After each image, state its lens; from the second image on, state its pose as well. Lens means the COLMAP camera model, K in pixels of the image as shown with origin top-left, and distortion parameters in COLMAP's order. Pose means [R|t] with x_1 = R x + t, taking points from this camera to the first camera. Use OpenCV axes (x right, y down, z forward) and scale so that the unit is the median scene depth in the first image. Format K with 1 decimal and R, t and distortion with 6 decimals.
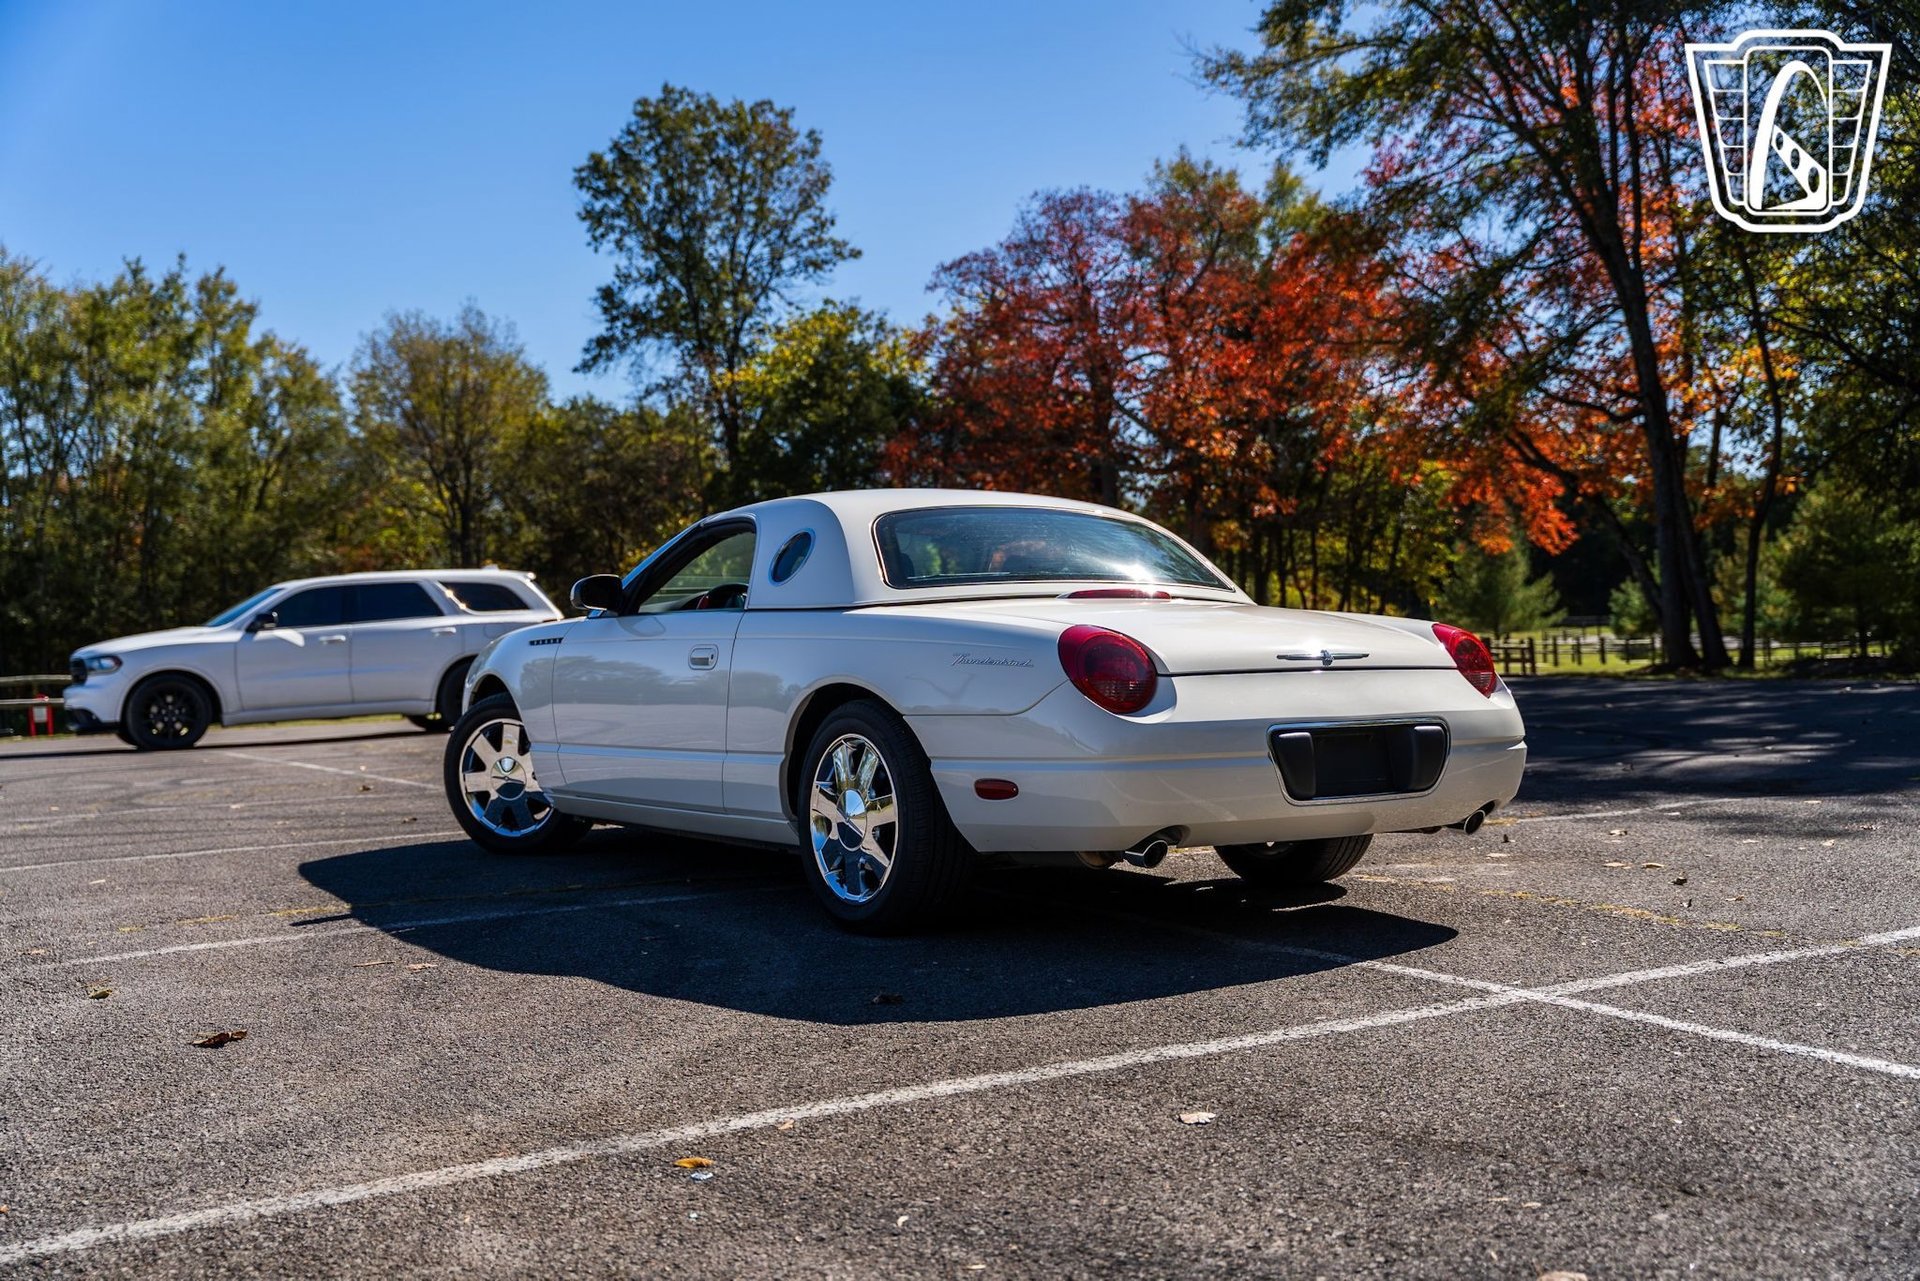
lens RADIAL K [[2394.3, 0, 945.0], [0, 2394.3, 484.0], [0, 0, 1]] dist [-0.023900, 0.045823]
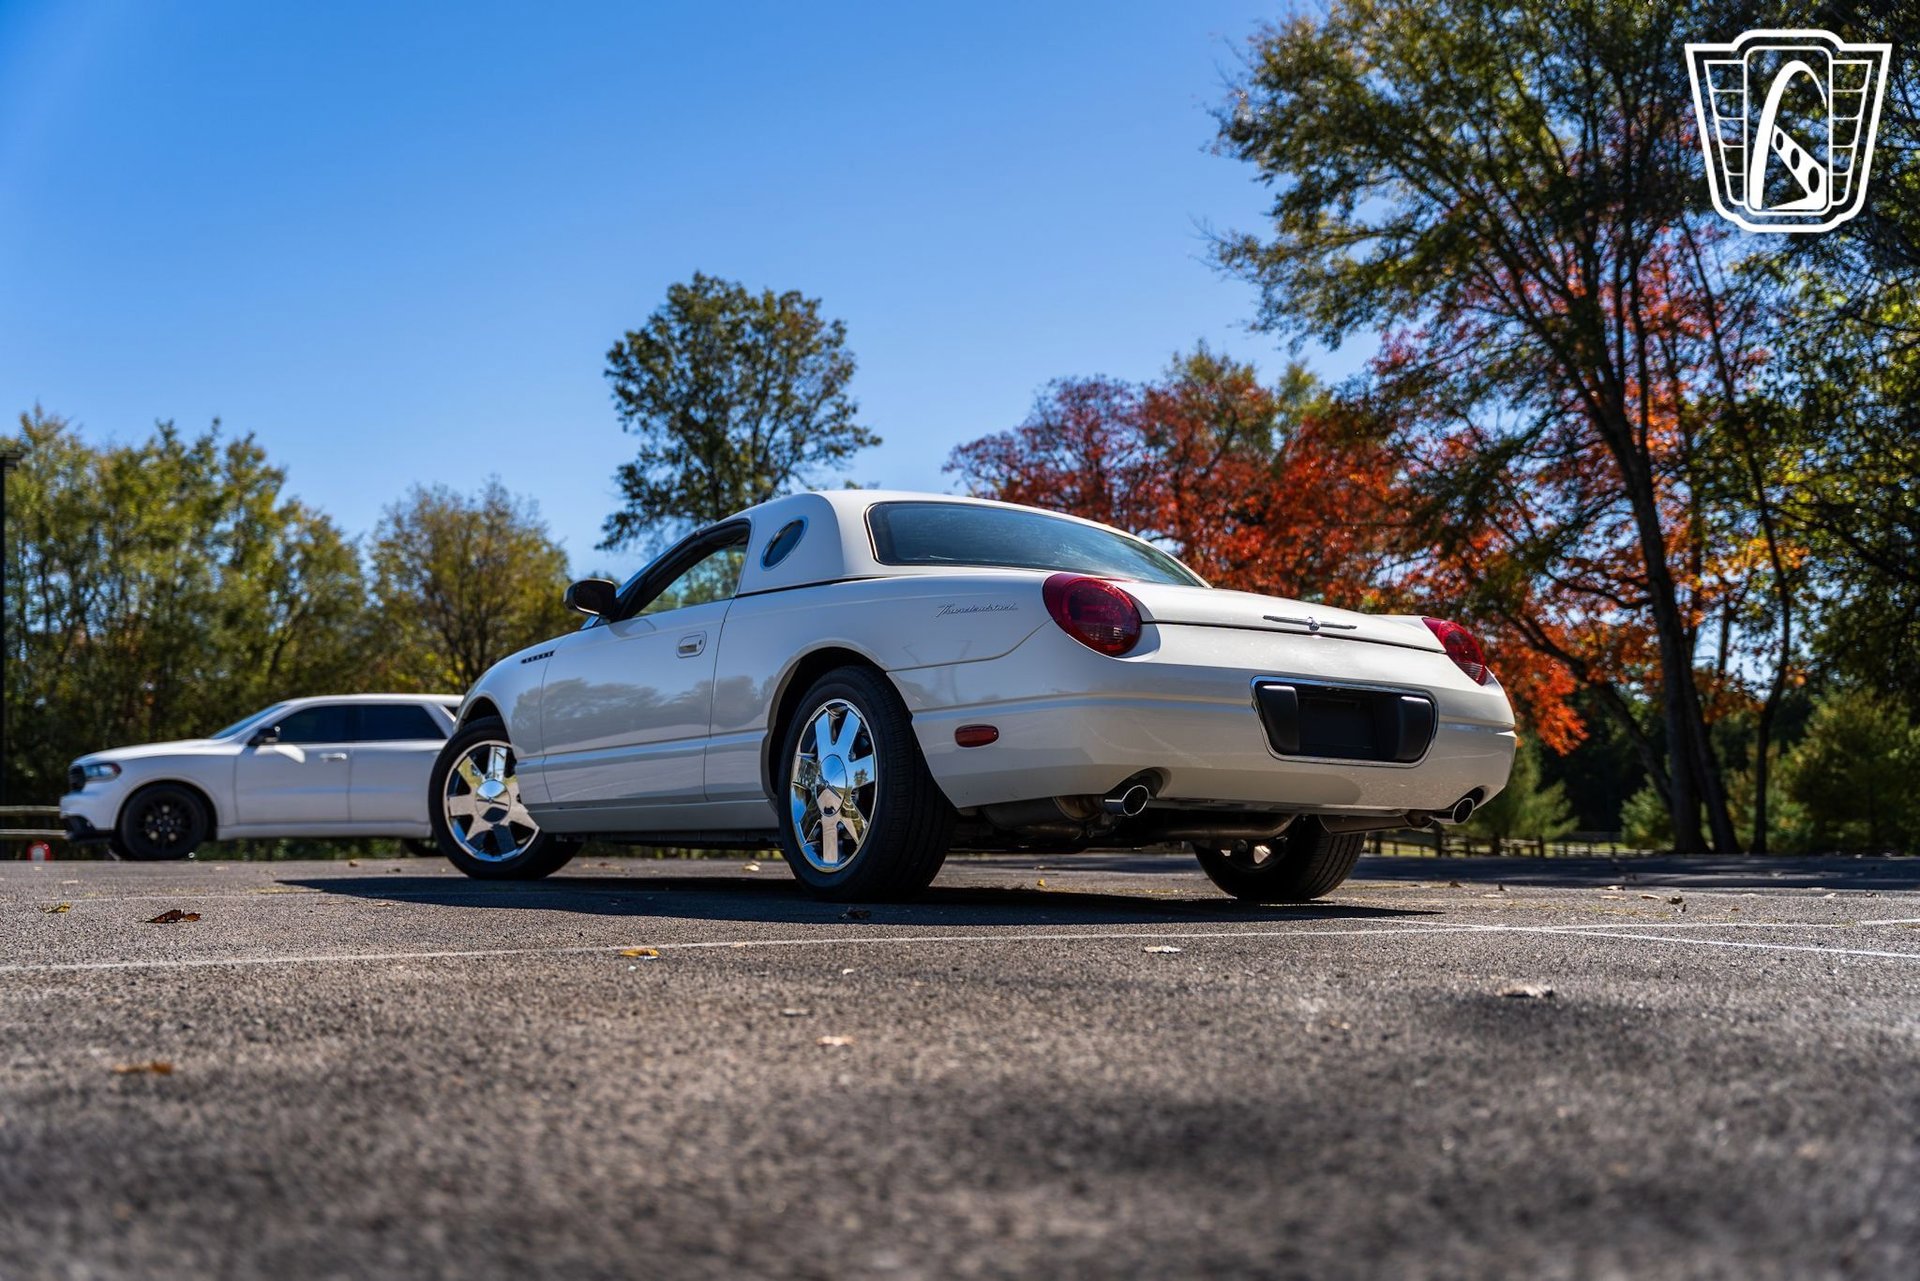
lens RADIAL K [[2371.3, 0, 969.7], [0, 2371.3, 645.5], [0, 0, 1]] dist [-0.006337, -0.024157]
pose [[0.999477, 0.030883, -0.009610, 0.015277], [-0.031896, 0.990400, -0.134499, 0.126971], [0.005364, 0.134735, 0.990867, 0.013584]]
